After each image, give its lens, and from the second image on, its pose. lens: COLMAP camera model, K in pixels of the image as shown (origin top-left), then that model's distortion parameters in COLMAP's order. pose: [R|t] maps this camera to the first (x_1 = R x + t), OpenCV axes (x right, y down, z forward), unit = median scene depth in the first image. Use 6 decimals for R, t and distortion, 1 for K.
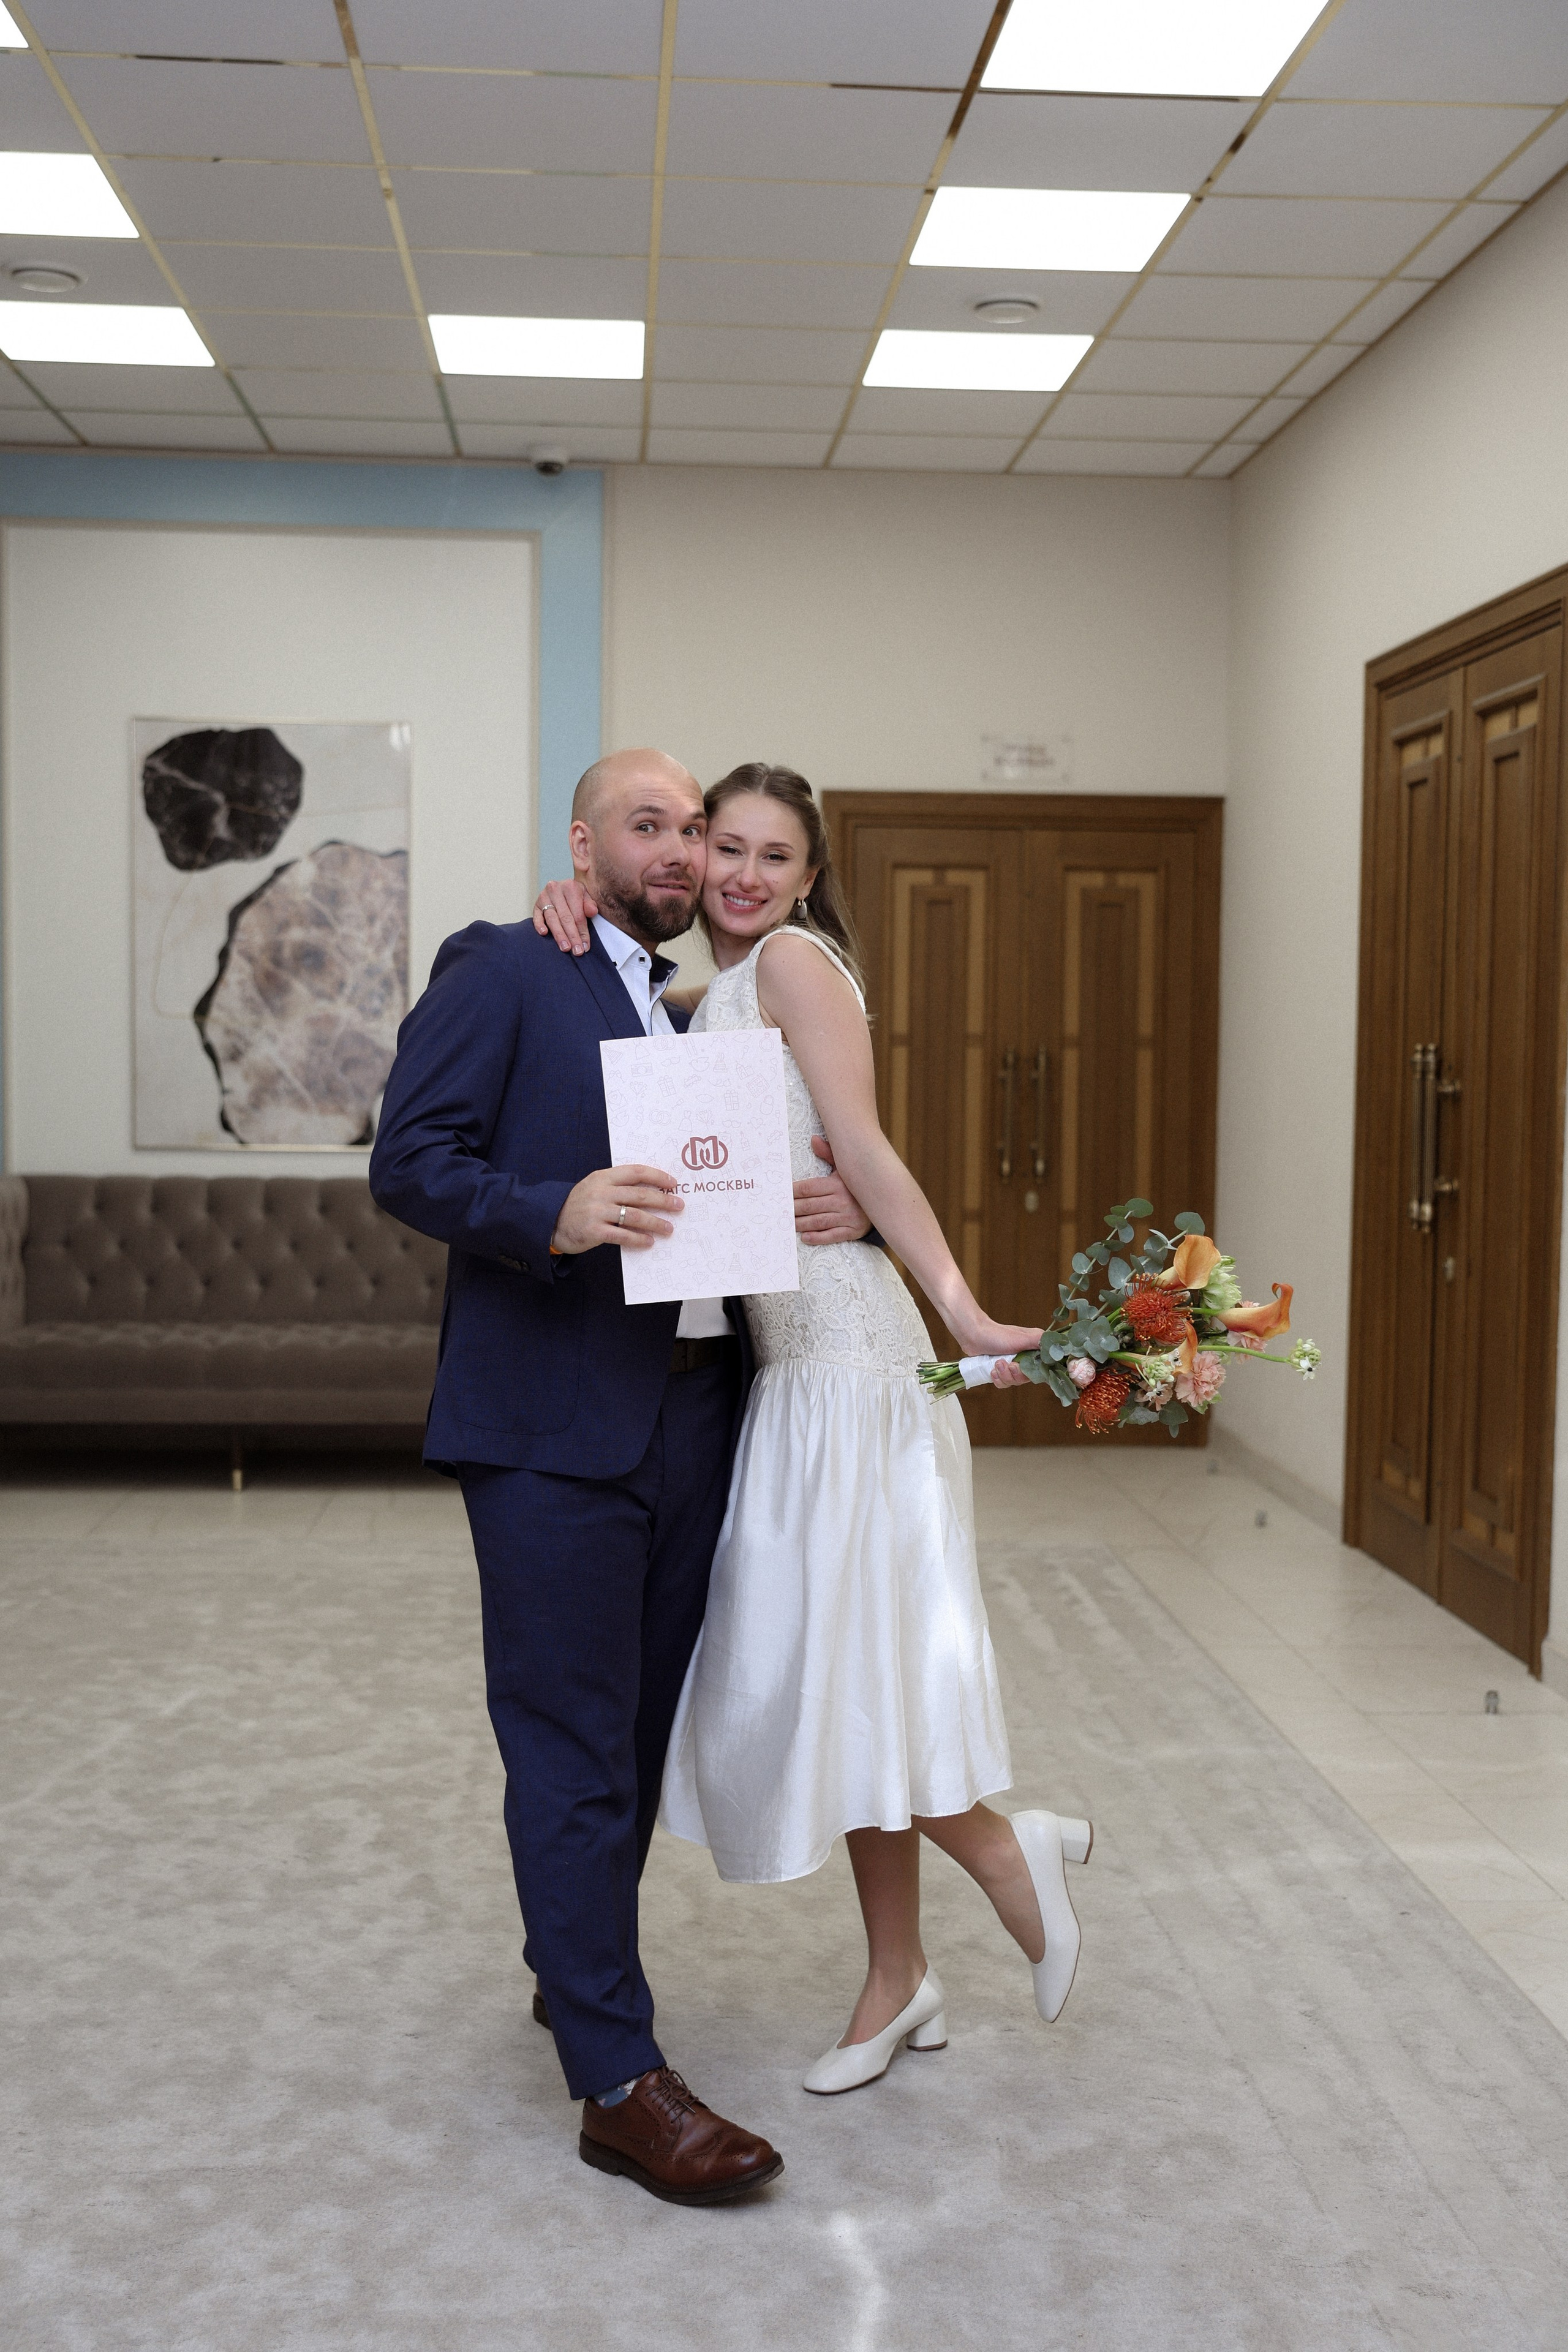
lens RADIAL K [[2939.8, 0, 714.1], [0, 2939.8, 1140.3], [0, 0, 1]] dist [0.013445, 0.007380]
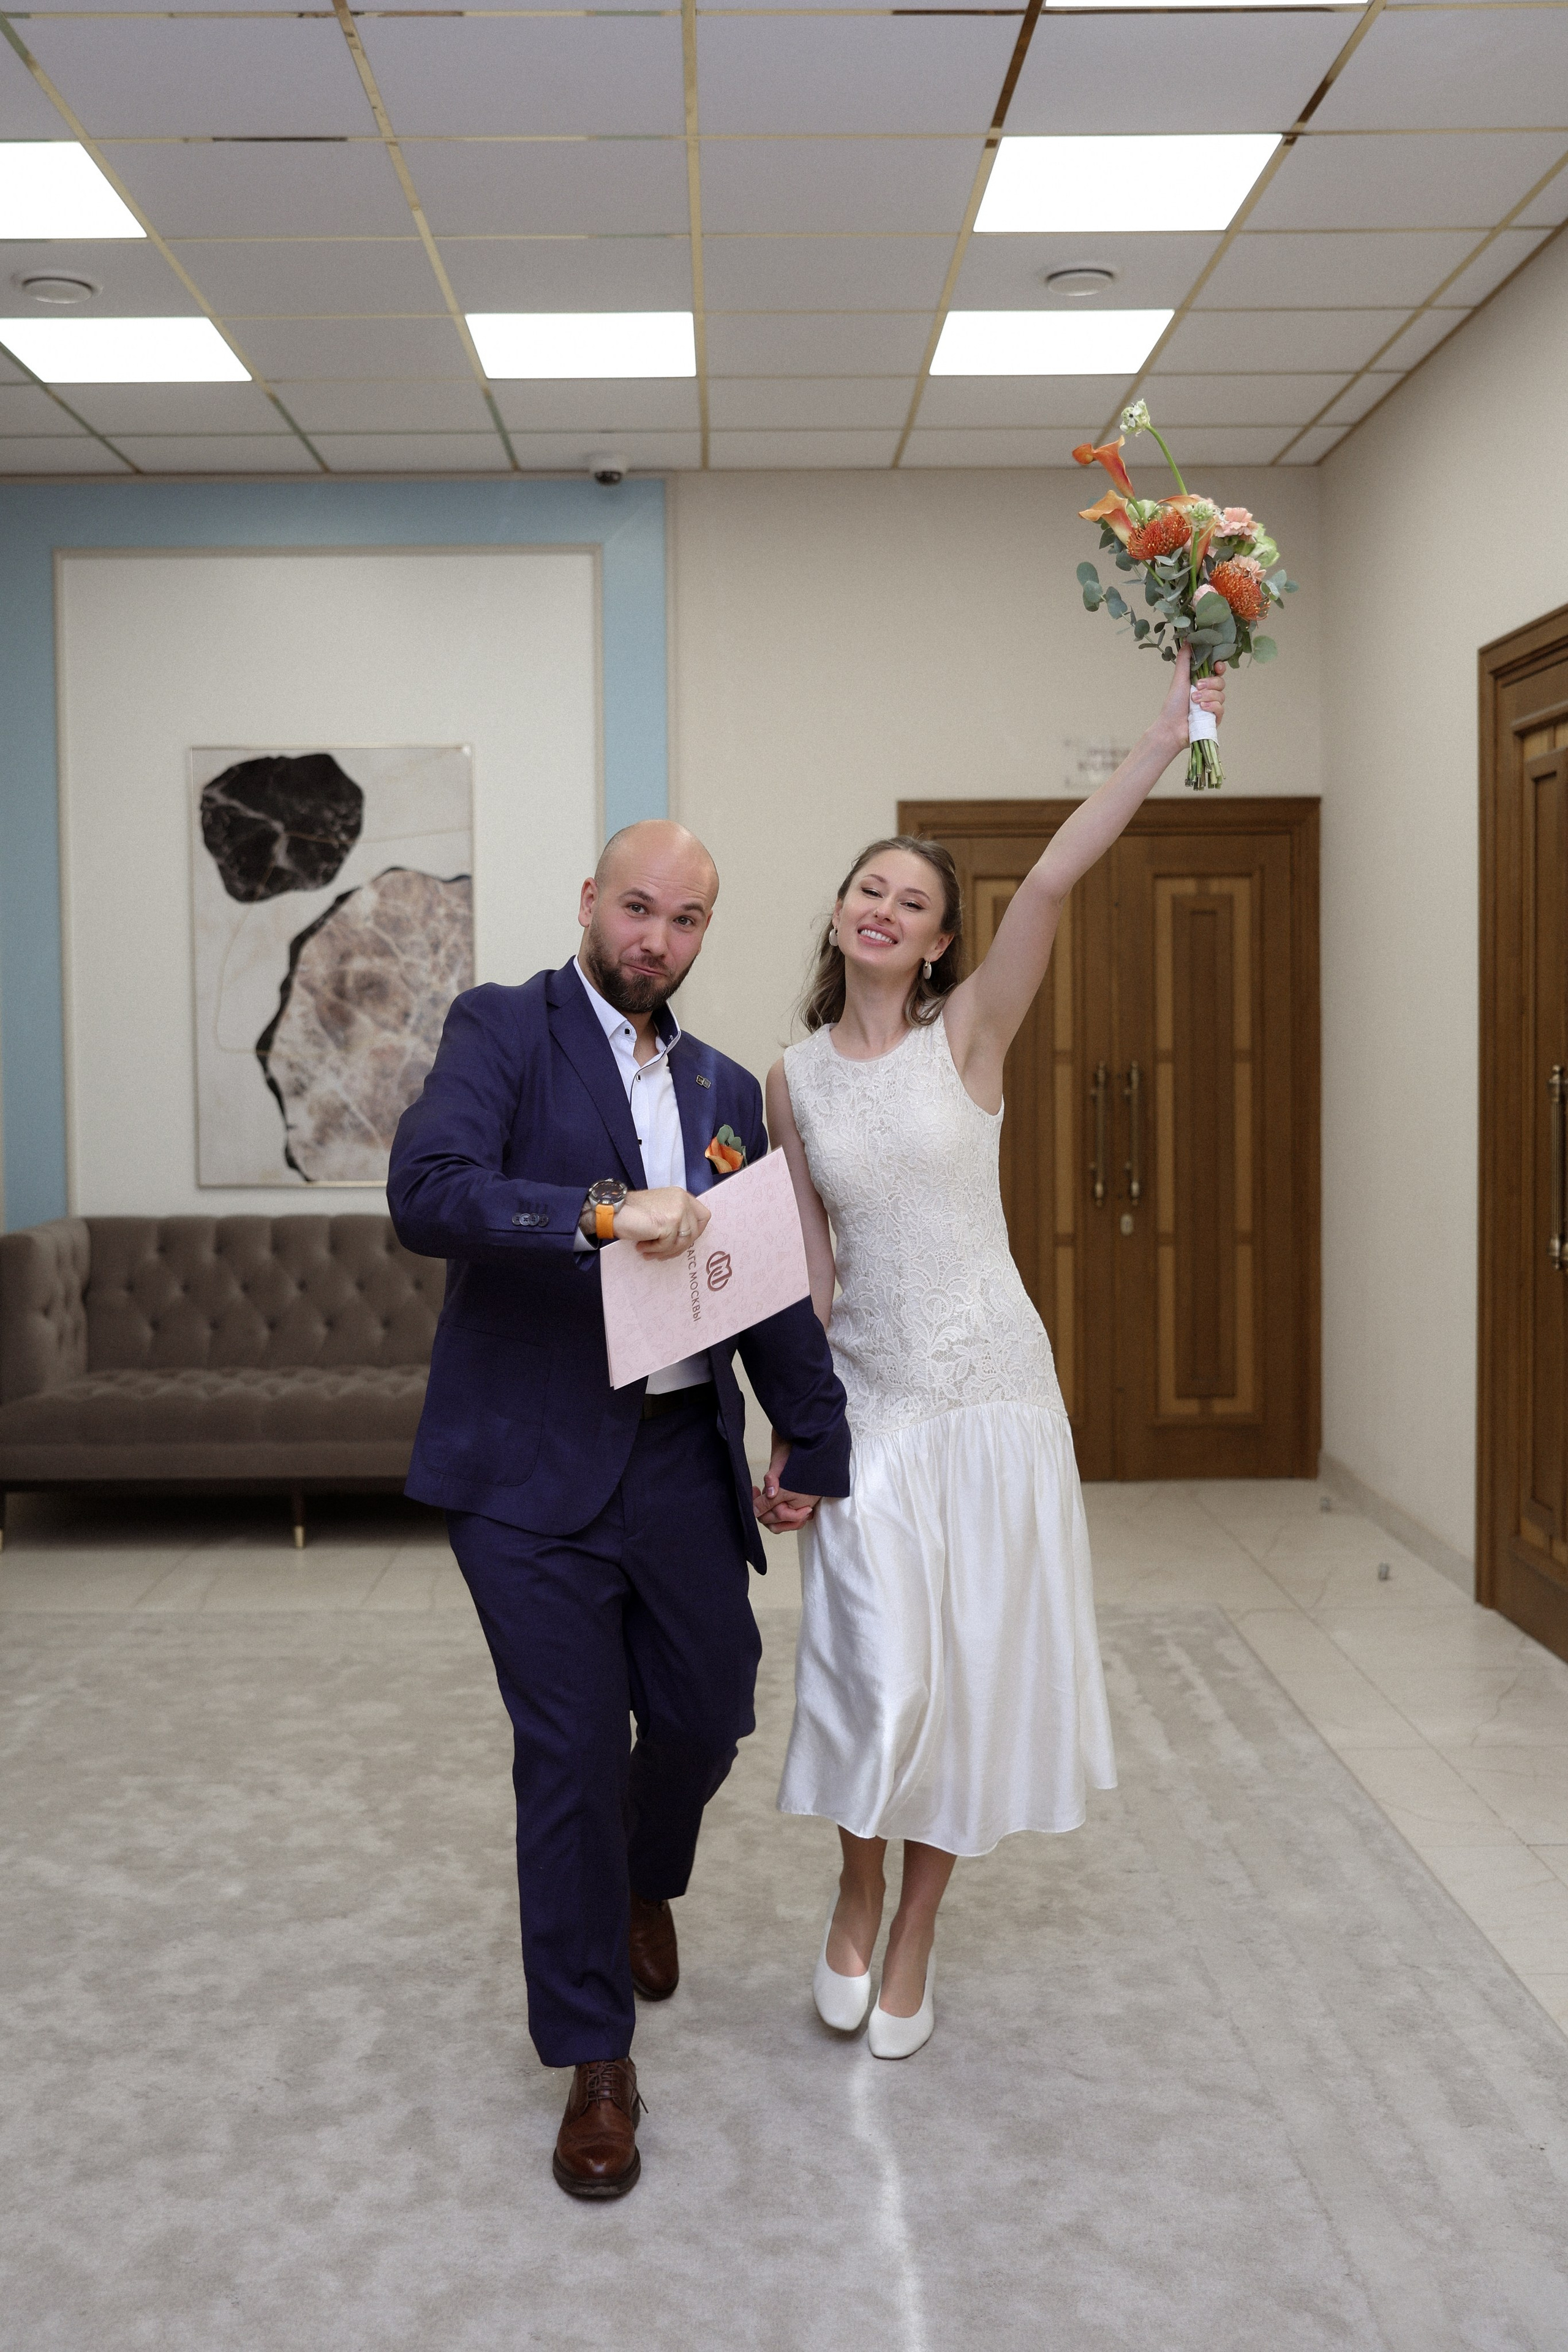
lens RADIAL K [[2704.7, 0, 636.8], [0, 2704.7, 1101.4], [0, 0, 1]] dist [-0.035678, 0.088329]
pose [[0.997412, -0.020531, -0.068908, 0.011889], [0.019935, 0.999758, -0.009337, -0.016379], [0.069083, 0.007939, 0.997579, 0.128903]]
